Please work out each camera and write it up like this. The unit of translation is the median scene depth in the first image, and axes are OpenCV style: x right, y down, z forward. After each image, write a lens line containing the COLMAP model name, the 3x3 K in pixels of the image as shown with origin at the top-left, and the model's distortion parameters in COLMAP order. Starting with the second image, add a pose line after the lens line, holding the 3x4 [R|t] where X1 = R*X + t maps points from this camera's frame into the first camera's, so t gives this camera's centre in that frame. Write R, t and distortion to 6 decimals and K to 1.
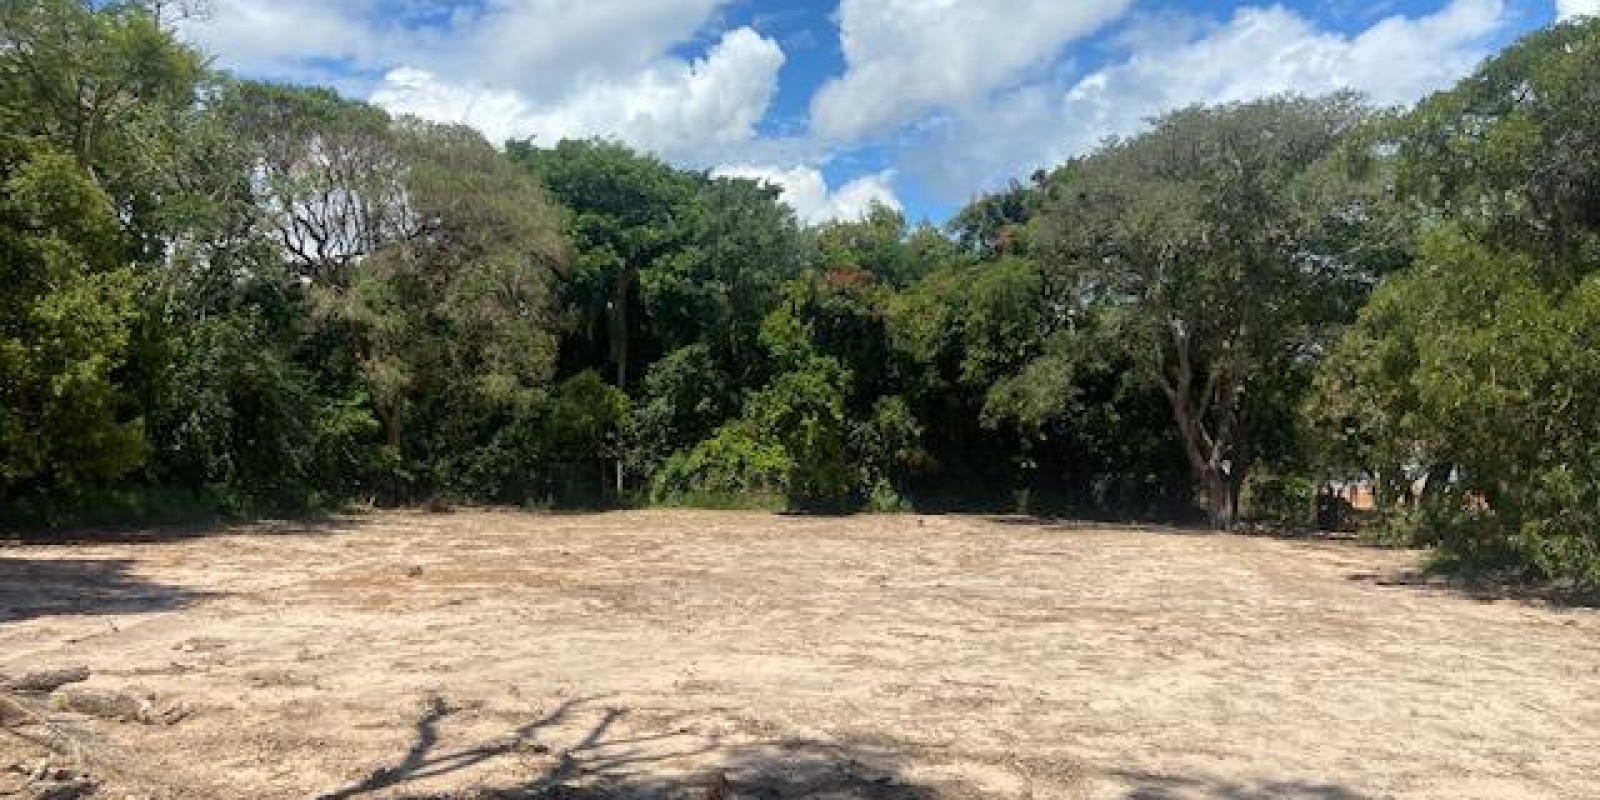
lens RADIAL K [[1139.6, 0, 837.1], [0, 1139.6, 398.4], [0, 0, 1]] dist [0.010146, 0.002350]
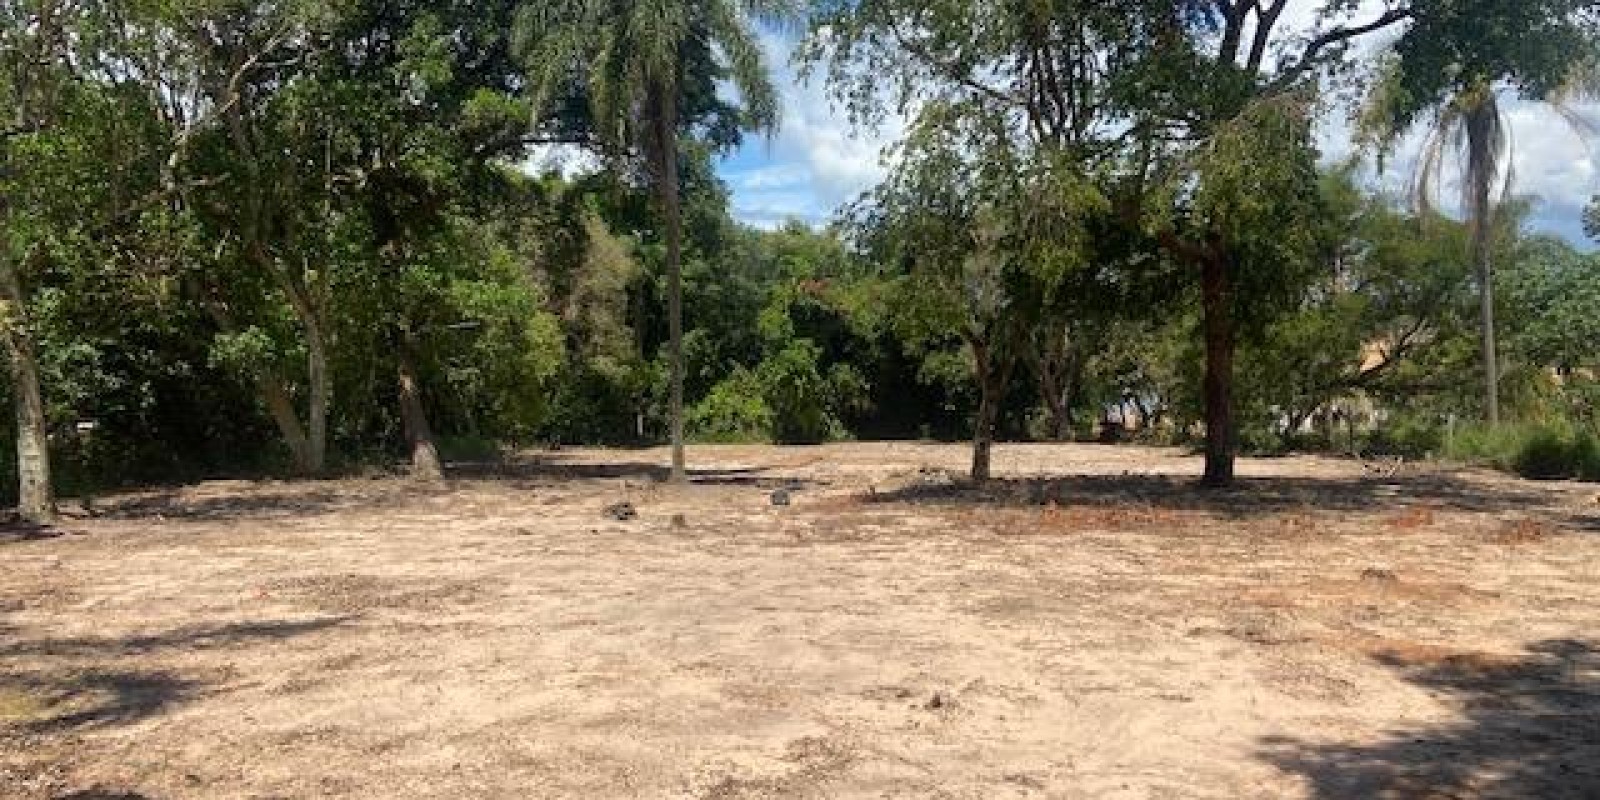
lens RADIAL K [[1139.6, 0, 837.1], [0, 1139.6, 398.4], [0, 0, 1]] dist [0.010146, 0.002350]
pose [[0.970995, -0.031478, 0.237019, -0.308618], [0.020013, 0.998517, 0.050624, -0.031661], [-0.238261, -0.044413, 0.970185, -0.428622]]
